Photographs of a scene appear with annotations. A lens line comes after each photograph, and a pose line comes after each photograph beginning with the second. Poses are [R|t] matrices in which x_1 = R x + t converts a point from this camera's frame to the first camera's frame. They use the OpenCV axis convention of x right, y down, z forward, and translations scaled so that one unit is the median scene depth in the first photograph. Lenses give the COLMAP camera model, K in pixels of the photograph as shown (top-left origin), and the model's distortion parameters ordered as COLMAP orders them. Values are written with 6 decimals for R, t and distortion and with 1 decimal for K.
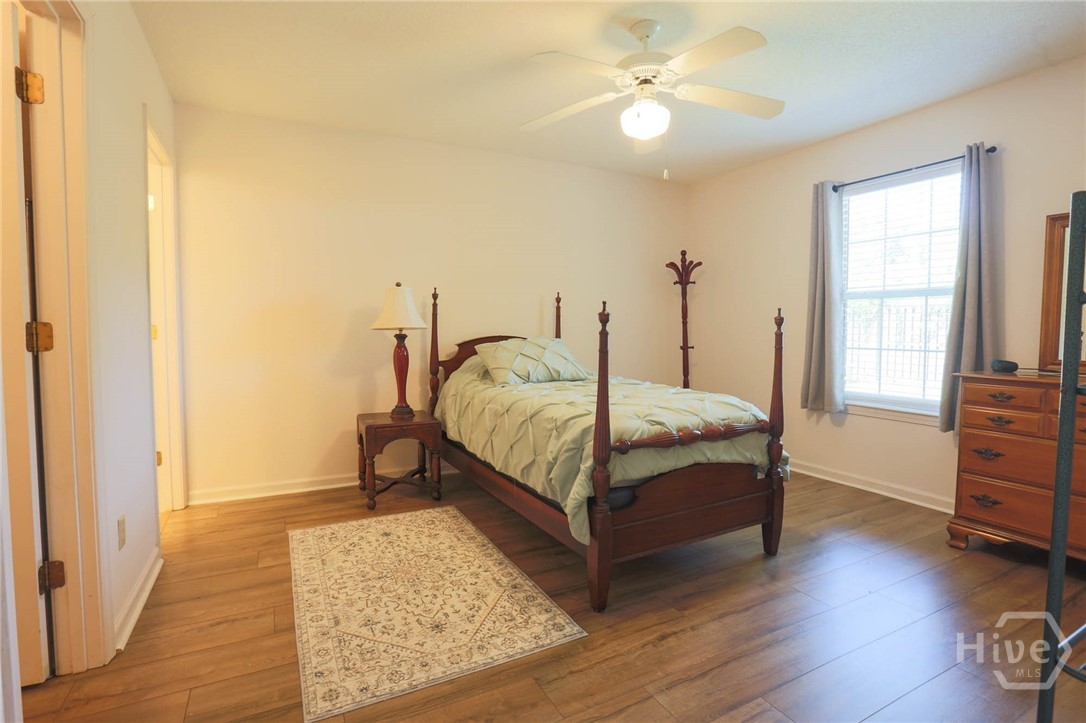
lens RADIAL K [[527.1, 0, 545.6], [0, 527.1, 352.7], [0, 0, 1]] dist [-0.056340, 0.016969]
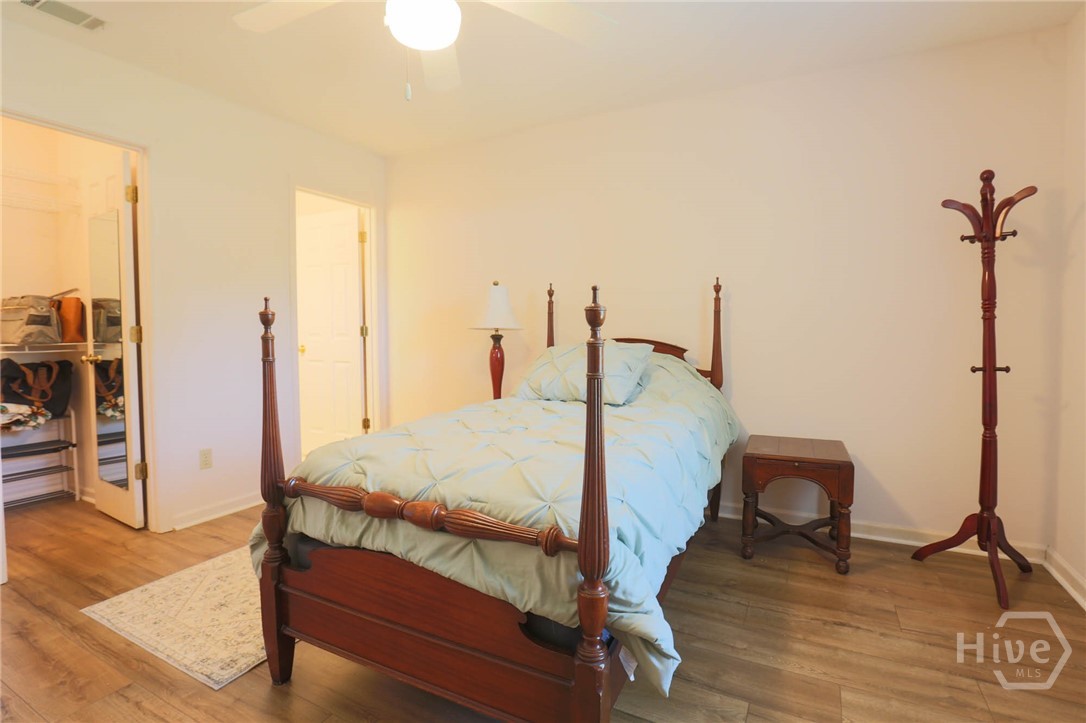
lens RADIAL K [[527.1, 0, 544.0], [0, 527.1, 346.8], [0, 0, 1]] dist [-0.056340, 0.016969]
pose [[0.559320, 0.031211, -0.828364, 0.624789], [-0.036776, 0.999241, 0.012818, -0.030828], [0.828135, 0.023295, 0.560044, 0.568630]]
